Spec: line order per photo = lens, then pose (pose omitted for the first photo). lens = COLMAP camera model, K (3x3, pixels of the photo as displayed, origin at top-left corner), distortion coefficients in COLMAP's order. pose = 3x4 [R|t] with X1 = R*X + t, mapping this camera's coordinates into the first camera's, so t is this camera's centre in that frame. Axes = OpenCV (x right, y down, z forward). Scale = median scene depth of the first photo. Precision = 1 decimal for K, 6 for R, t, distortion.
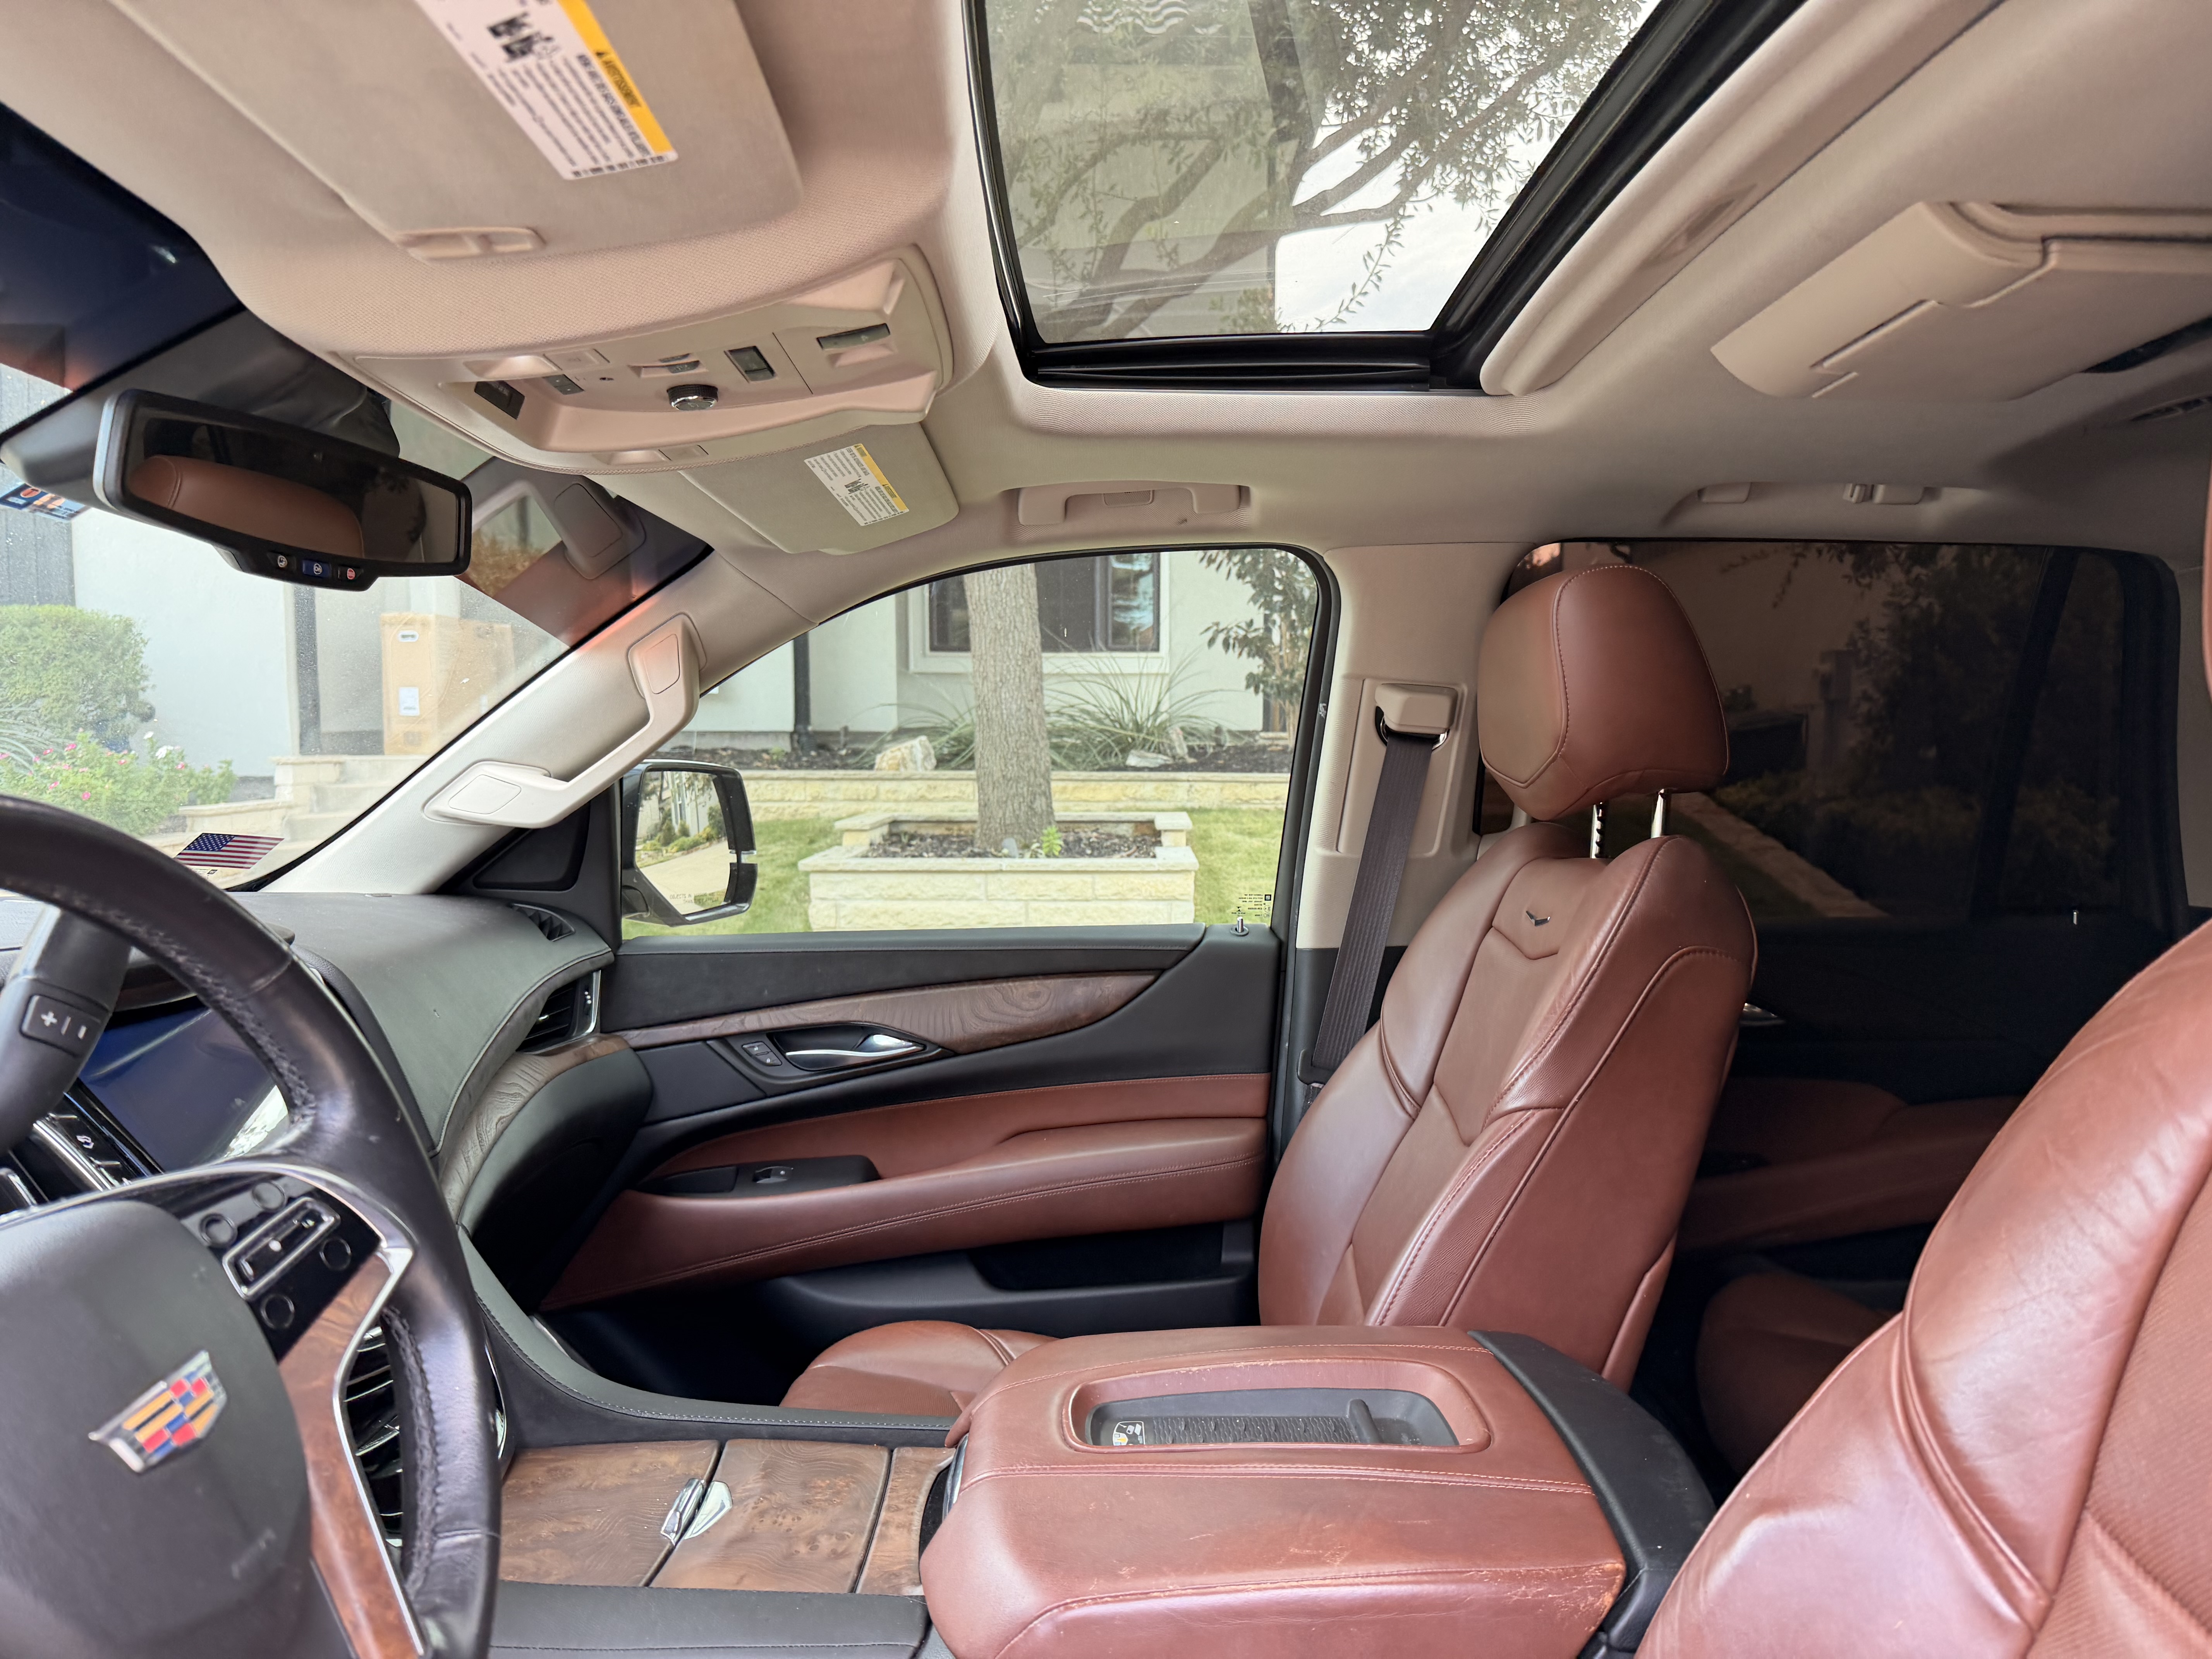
lens RADIAL K [[1565.6, 0, 1120.4], [0, 1565.6, 808.1], [0, 0, 1]] dist [0.029177, -0.040906]
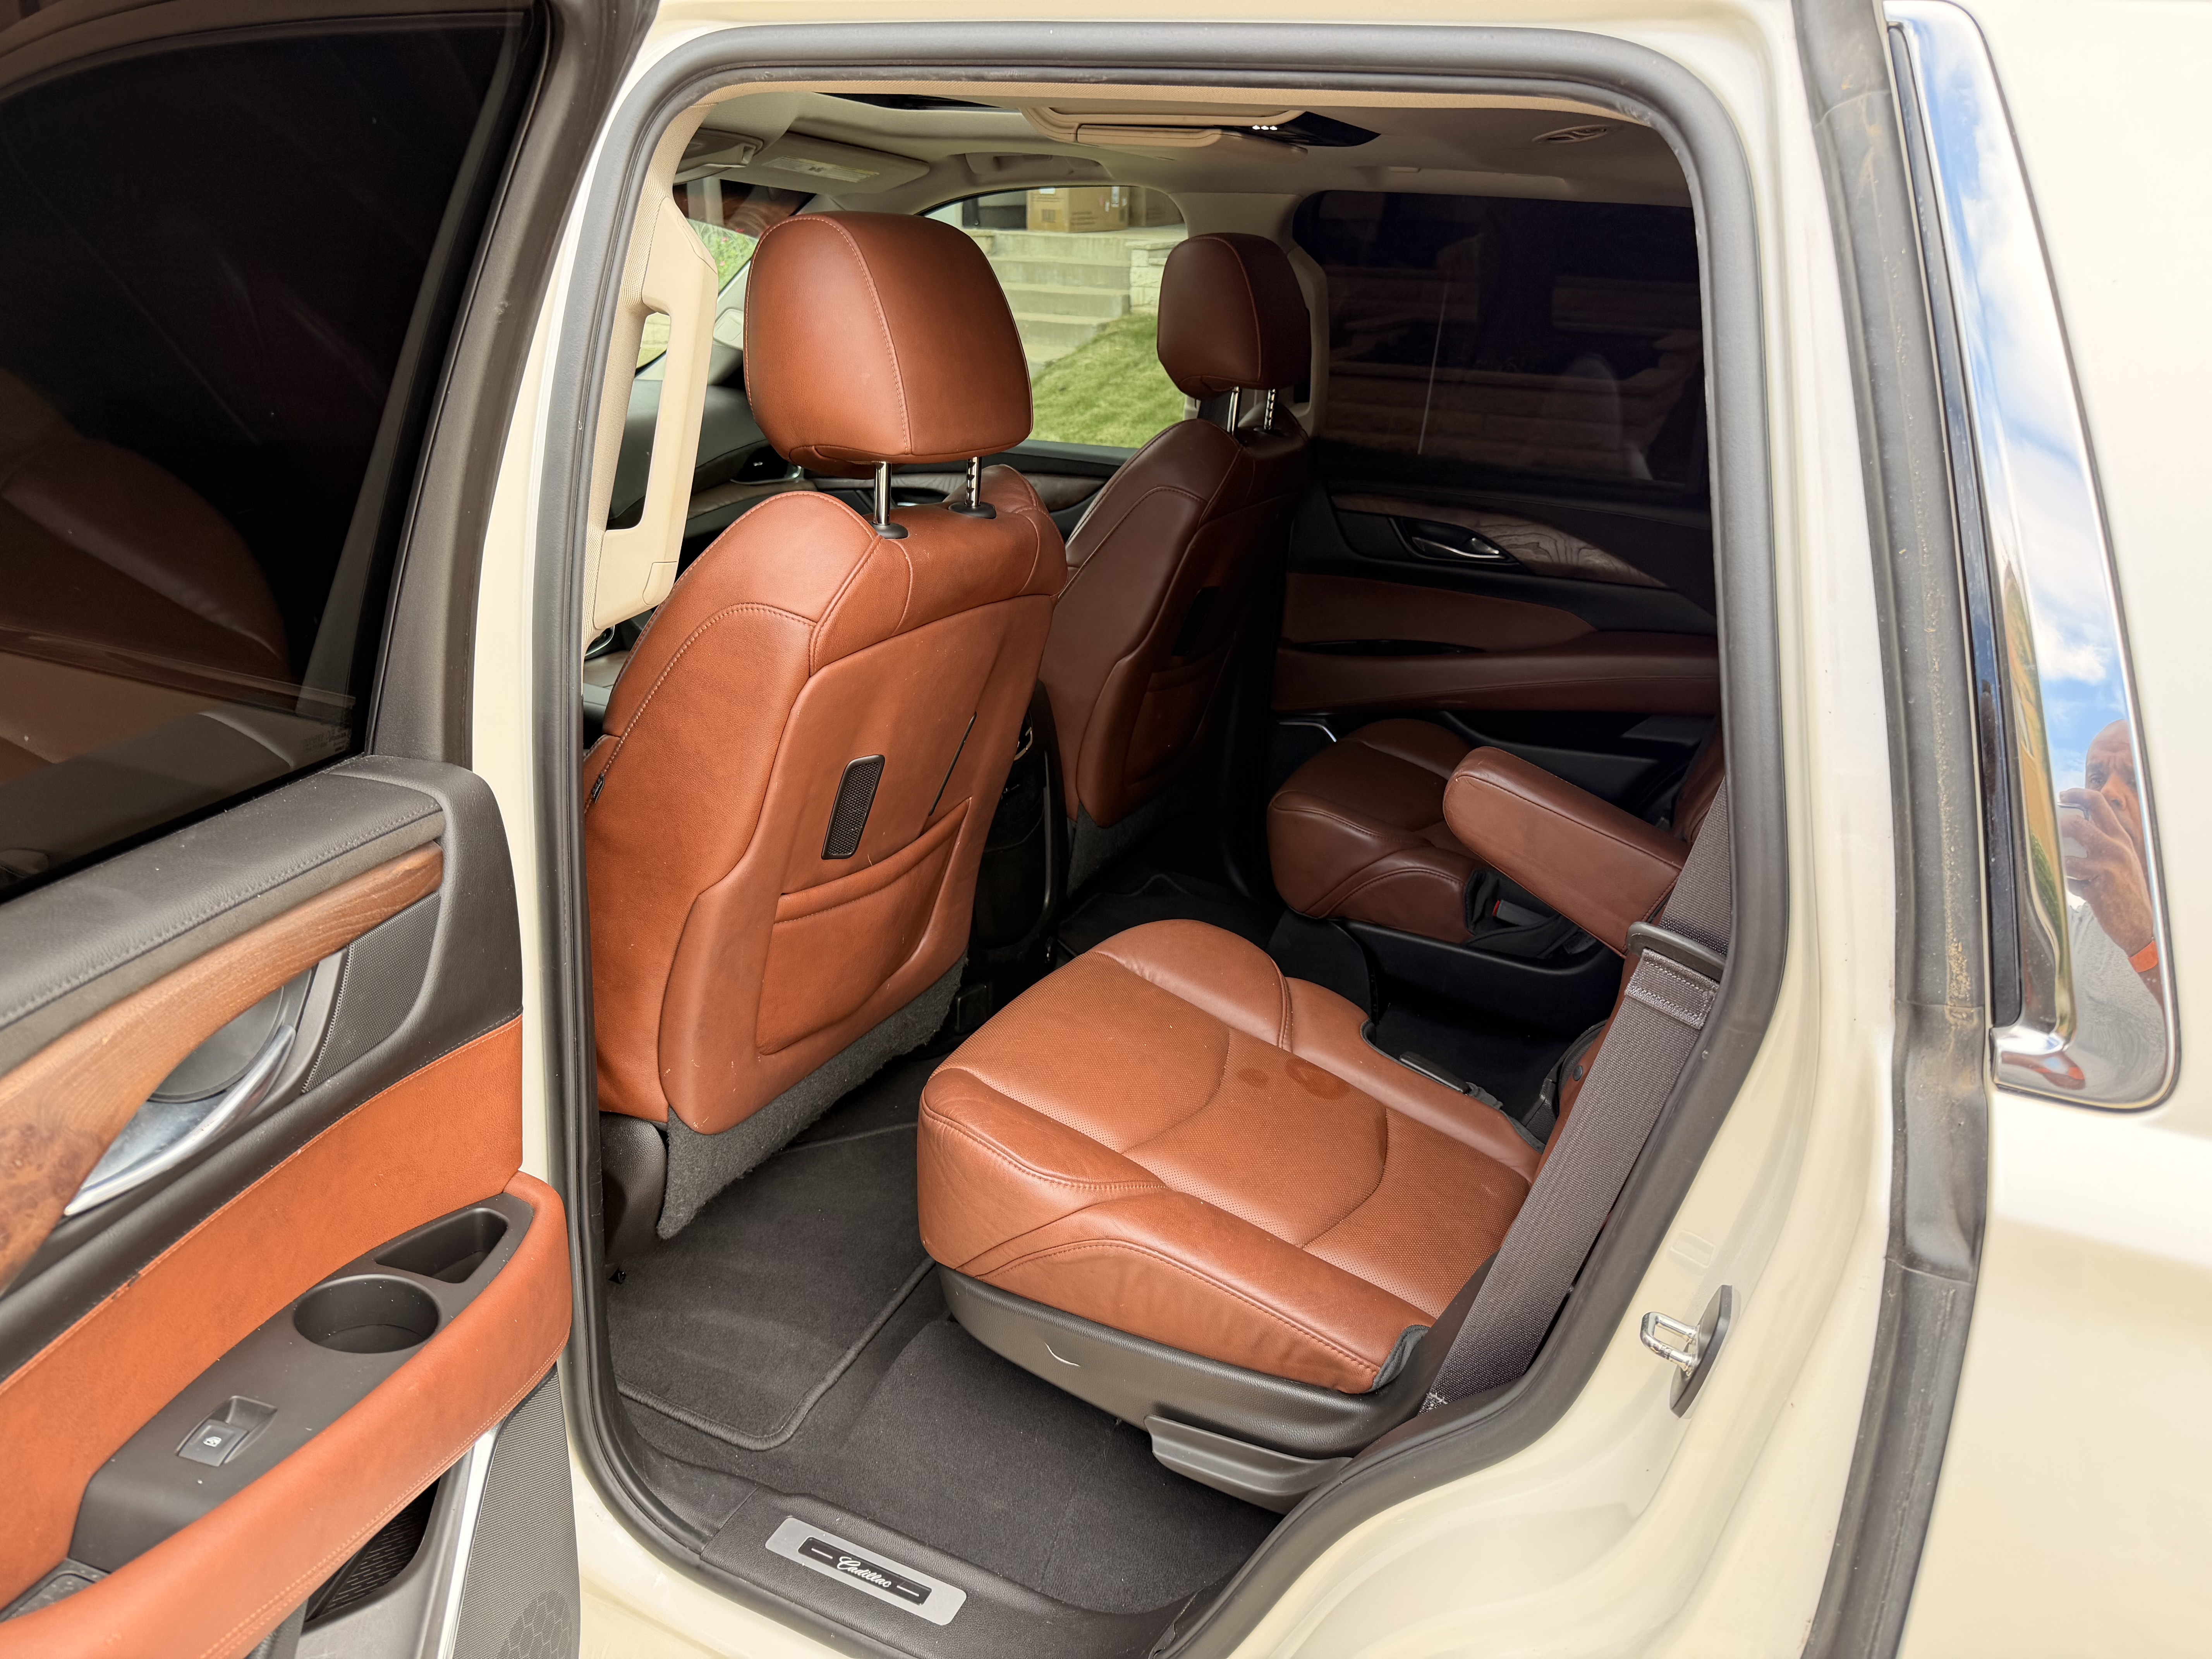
lens RADIAL K [[1565.6, 0, 1110.8], [0, 1565.6, 819.5], [0, 0, 1]] dist [0.029177, -0.040906]
pose [[0.893420, 0.195773, -0.404320, 0.743643], [-0.053655, 0.940103, 0.336640, -0.100886], [0.446007, -0.279068, 0.850411, -0.432423]]
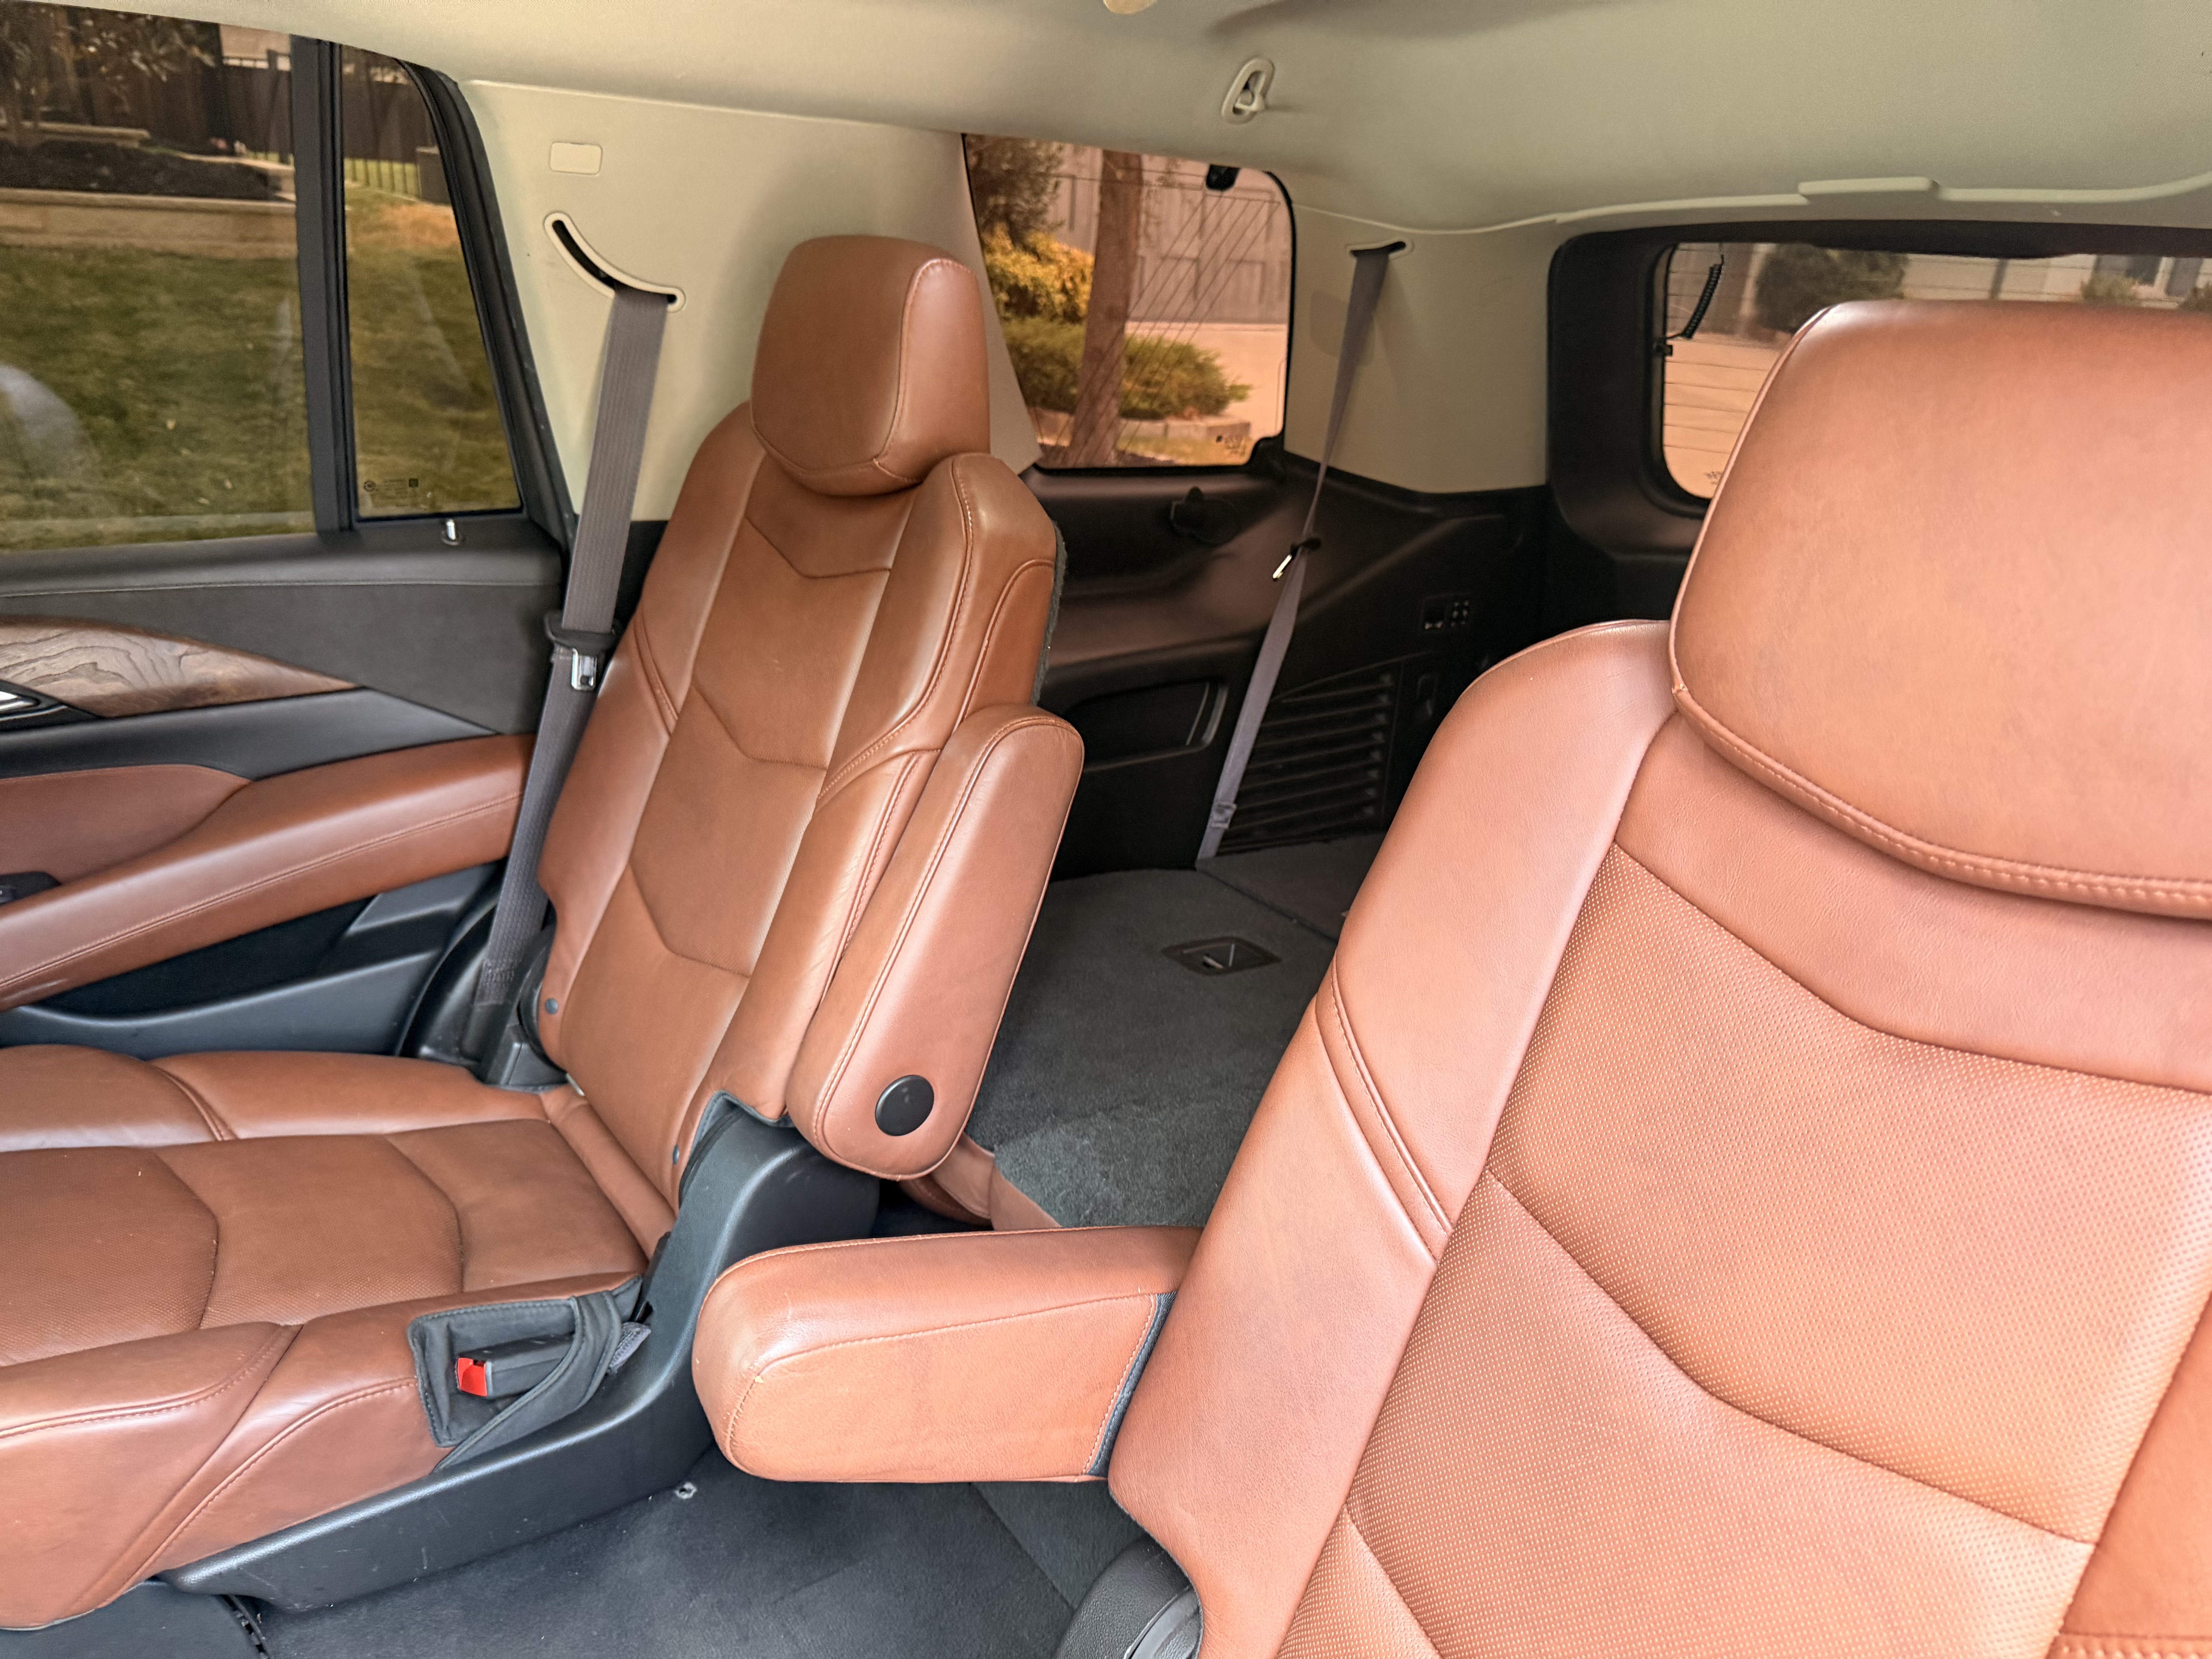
lens RADIAL K [[1565.6, 0, 1113.6], [0, 1565.6, 834.0], [0, 0, 1]] dist [0.029177, -0.040906]
pose [[0.821113, -0.164343, 0.546594, 0.437561], [-0.044323, 0.936399, 0.348128, -0.087794], [-0.569042, -0.310079, 0.761605, 0.137958]]
